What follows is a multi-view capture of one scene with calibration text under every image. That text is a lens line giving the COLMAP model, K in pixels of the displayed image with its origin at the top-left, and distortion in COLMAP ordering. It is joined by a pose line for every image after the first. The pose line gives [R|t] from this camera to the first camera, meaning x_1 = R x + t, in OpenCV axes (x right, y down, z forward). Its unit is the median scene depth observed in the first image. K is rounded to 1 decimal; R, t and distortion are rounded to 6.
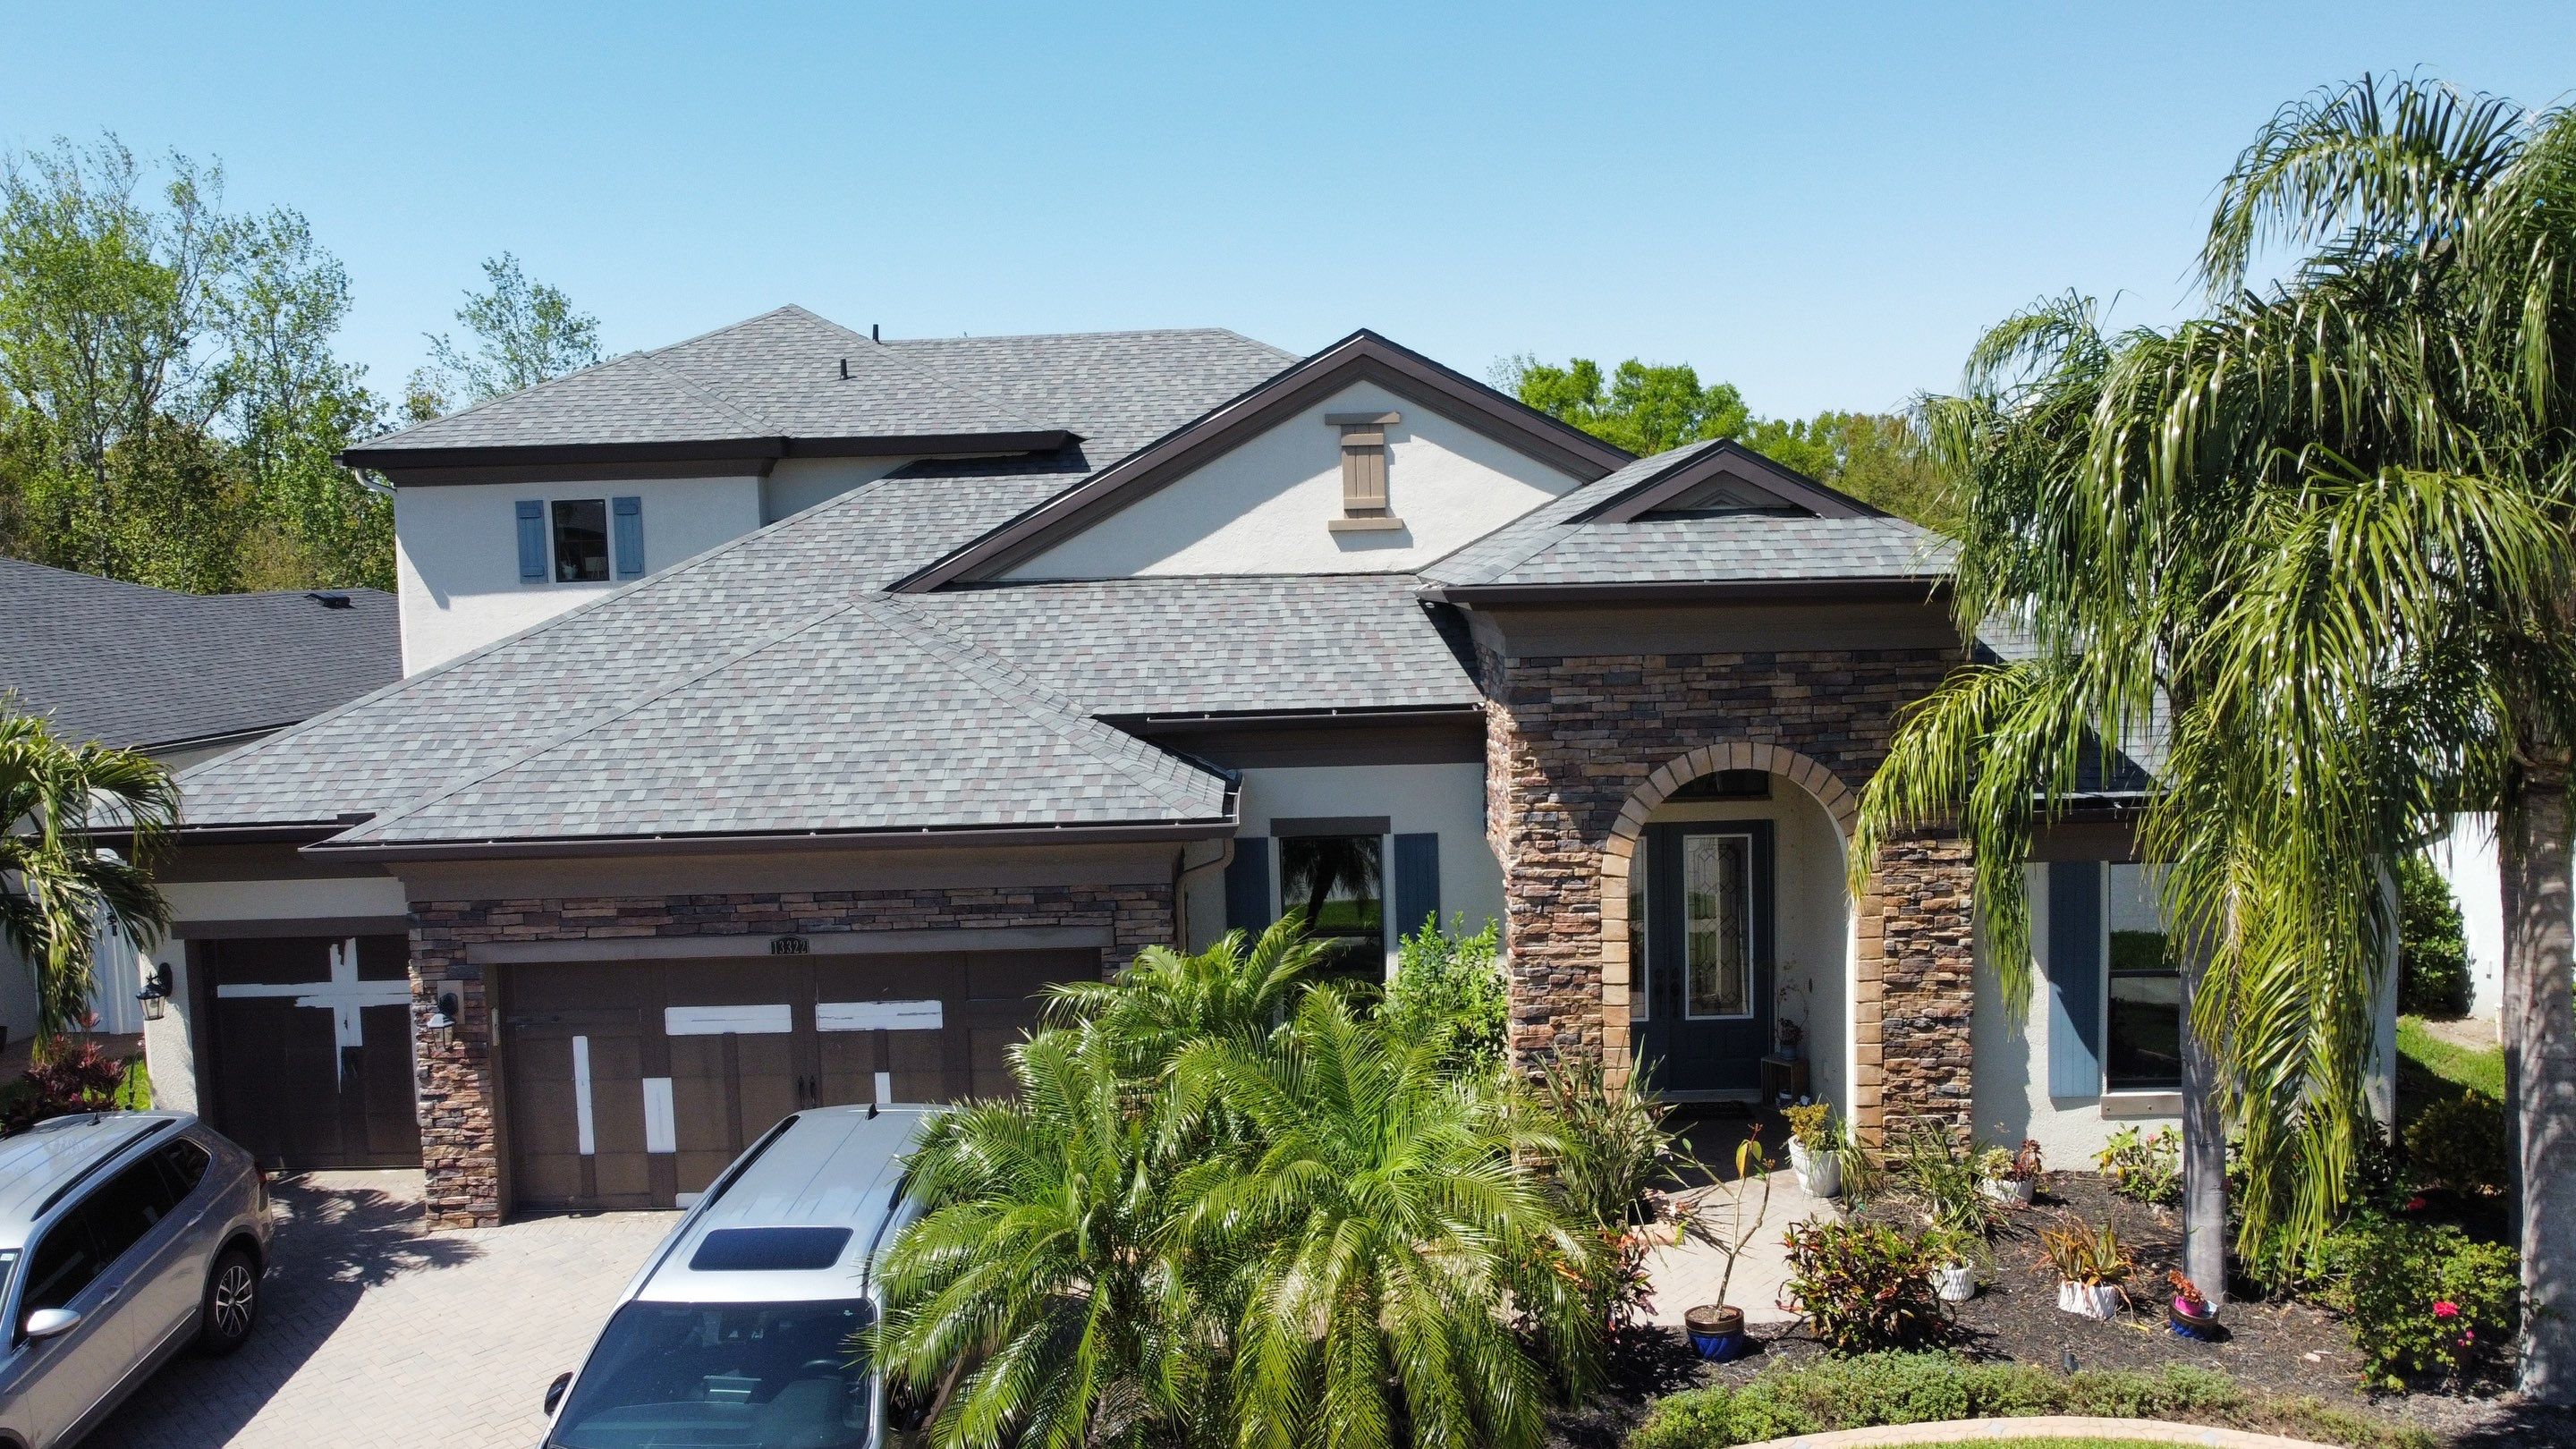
lens RADIAL K [[1948.2, 0, 1261.4], [0, 1948.2, 693.2], [0, 0, 1]] dist [0.000279, 0.000669]
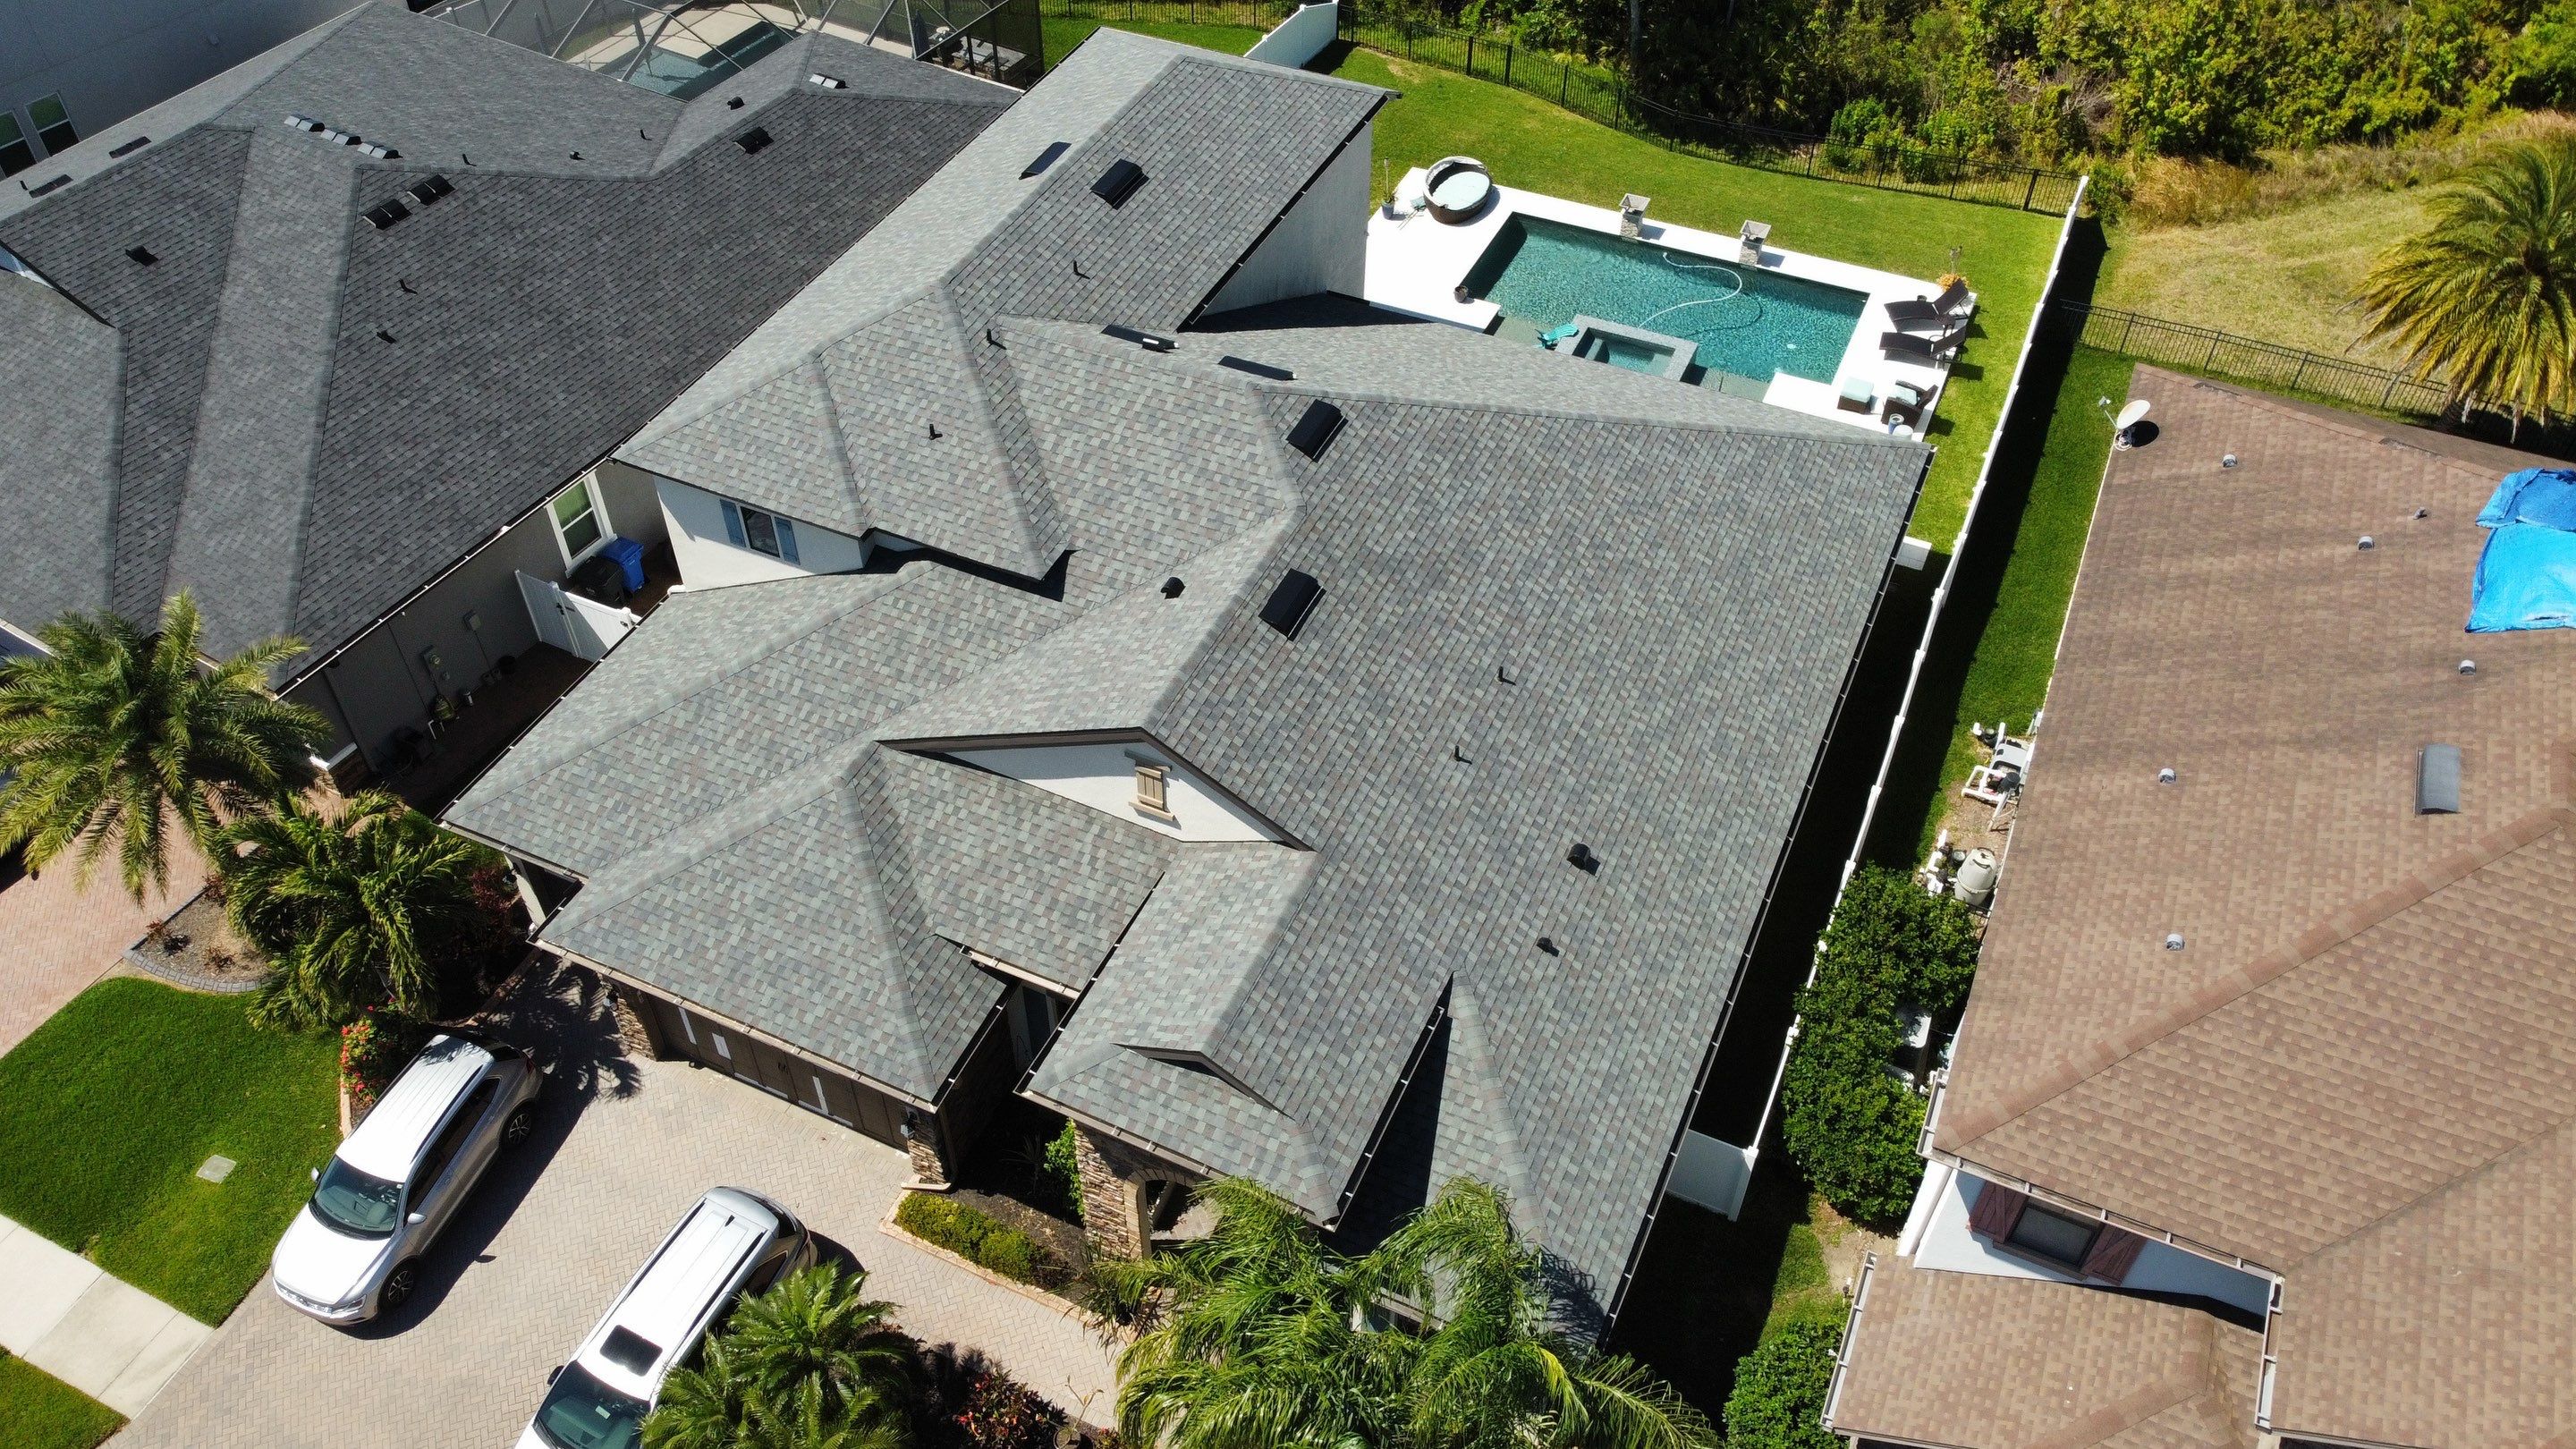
lens RADIAL K [[1948.2, 0, 1258.4], [0, 1948.2, 702.1], [0, 0, 1]] dist [0.000279, 0.000669]
pose [[0.912579, 0.303807, -0.273680, 0.608471], [-0.052481, 0.750794, 0.658448, -1.351605], [0.405519, -0.586523, 0.701103, 0.059605]]
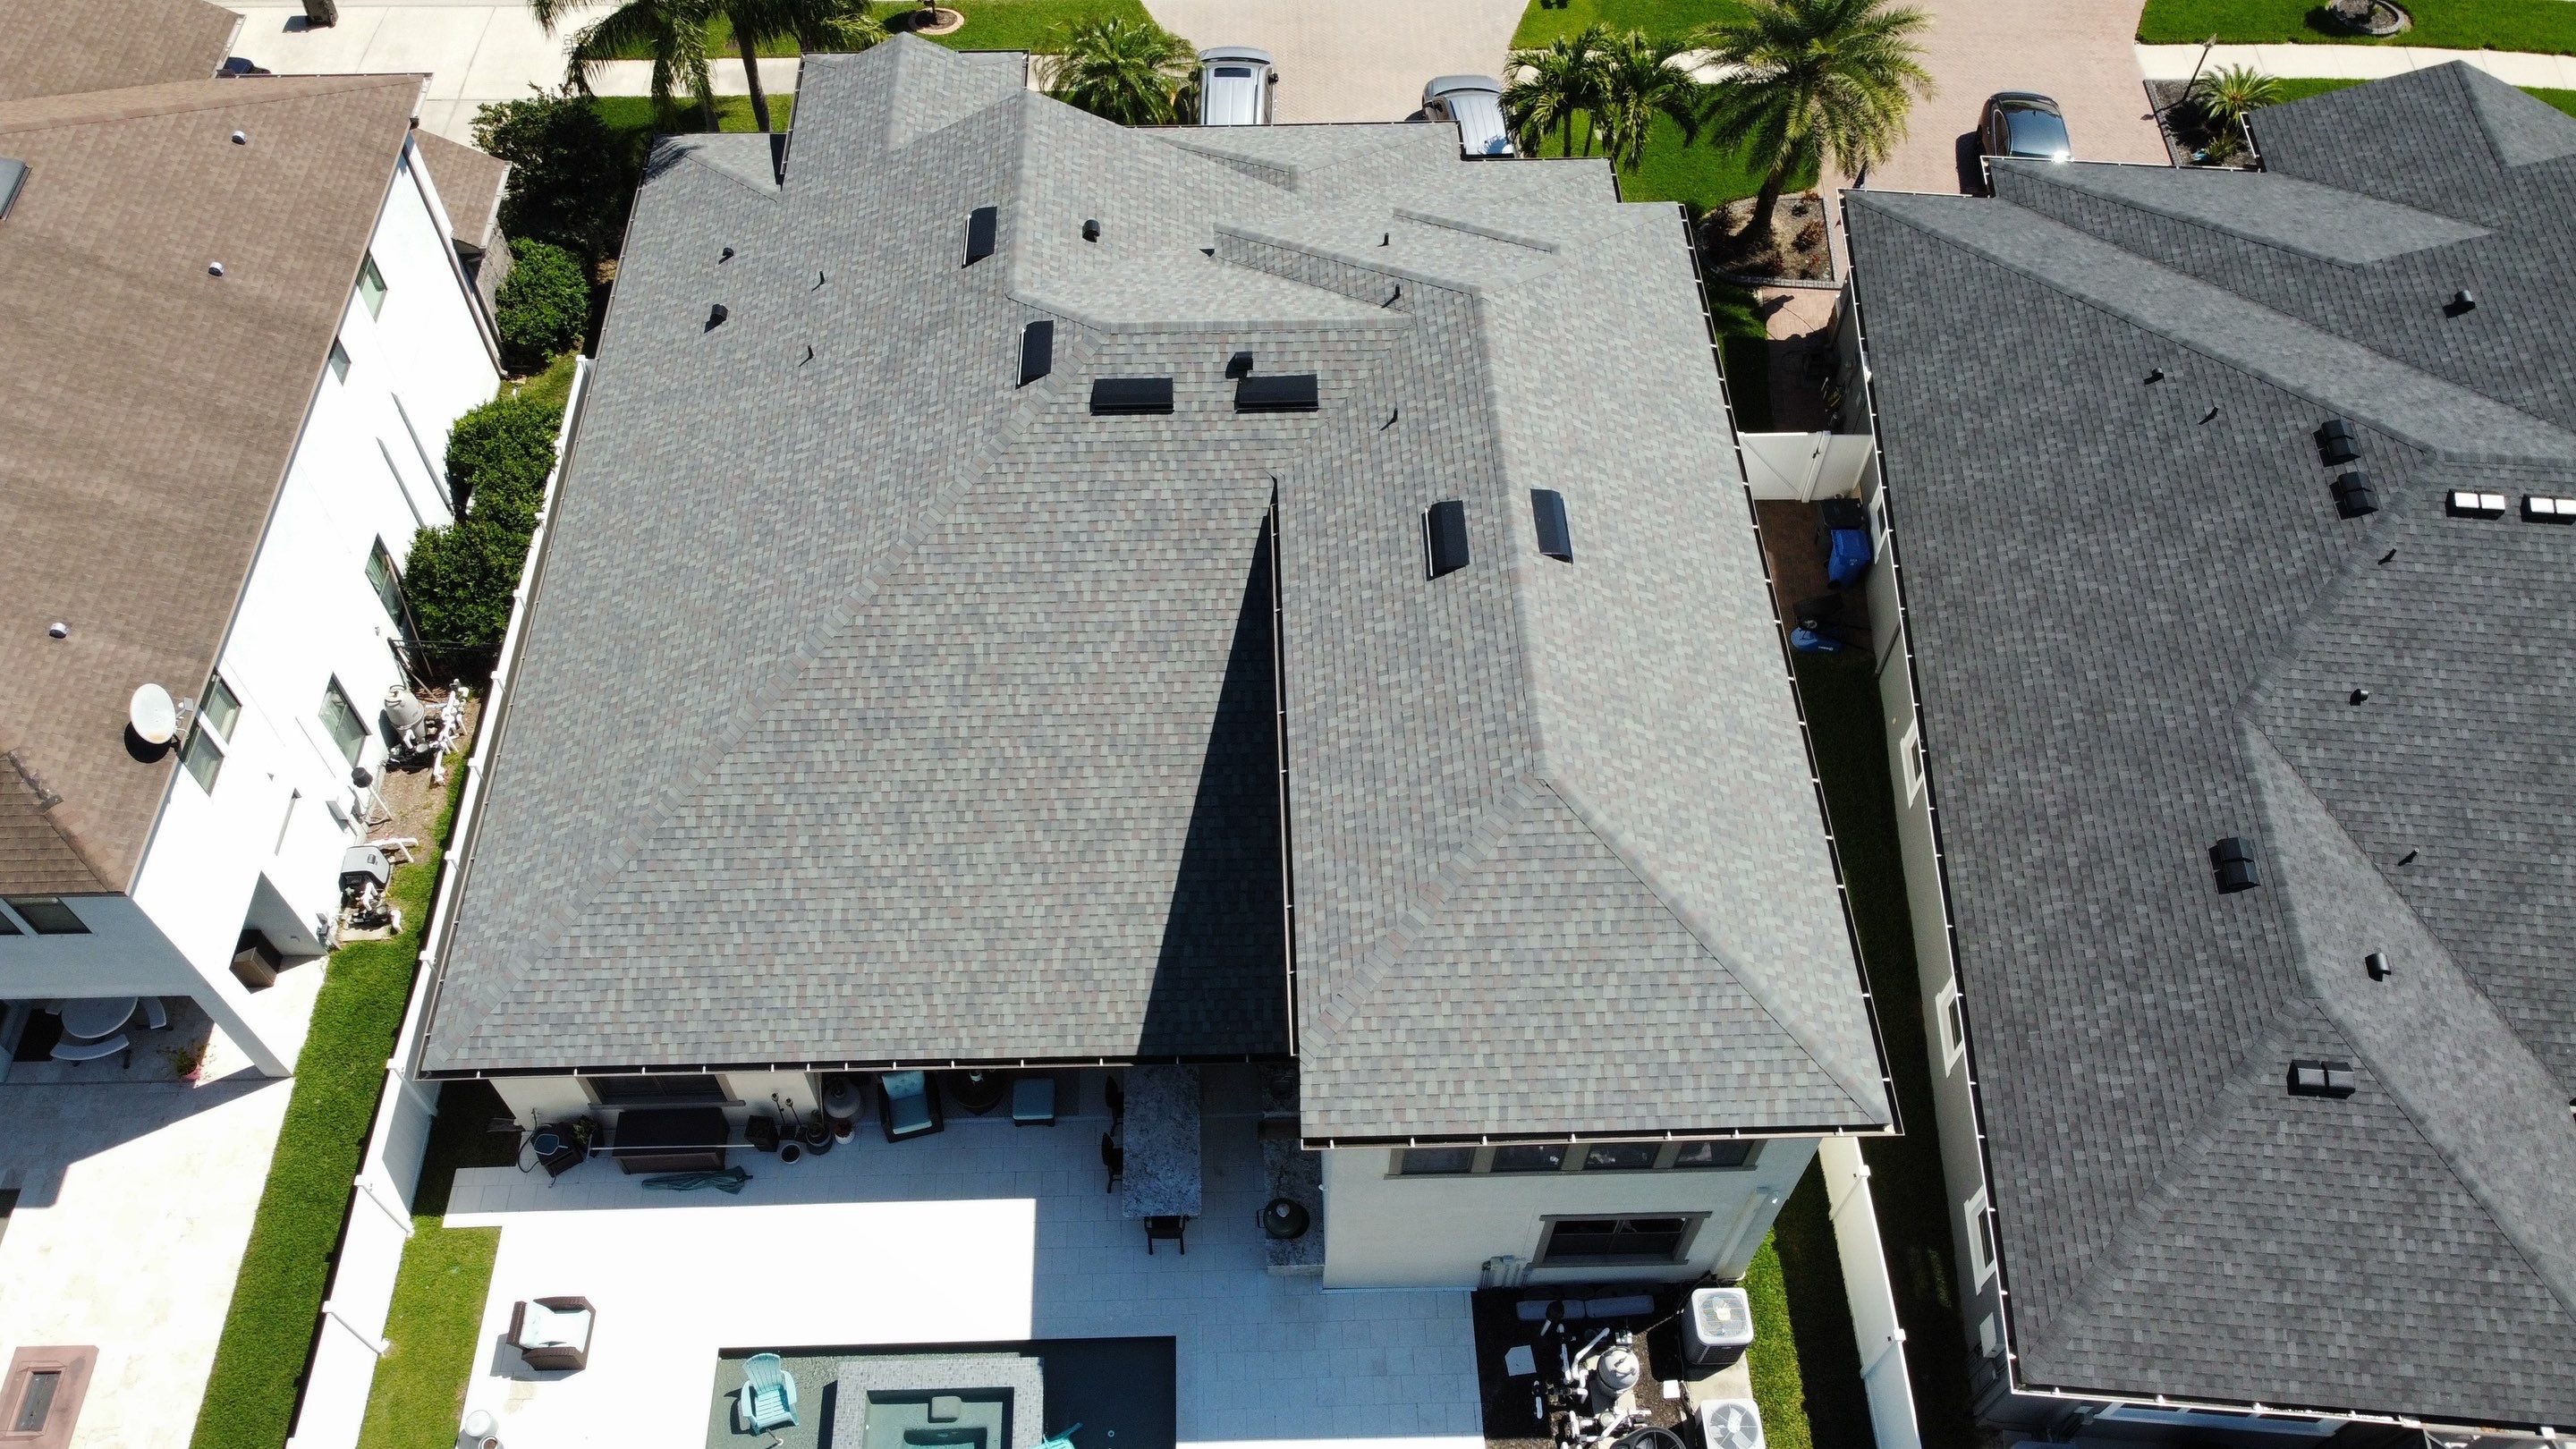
lens RADIAL K [[1948.2, 0, 1263.5], [0, 1948.2, 704.0], [0, 0, 1]] dist [0.000279, 0.000669]
pose [[-0.998593, 0.052630, -0.006413, -0.149709], [0.022081, 0.522799, 0.852170, -1.704514], [0.048202, 0.850830, -0.523226, 2.916565]]
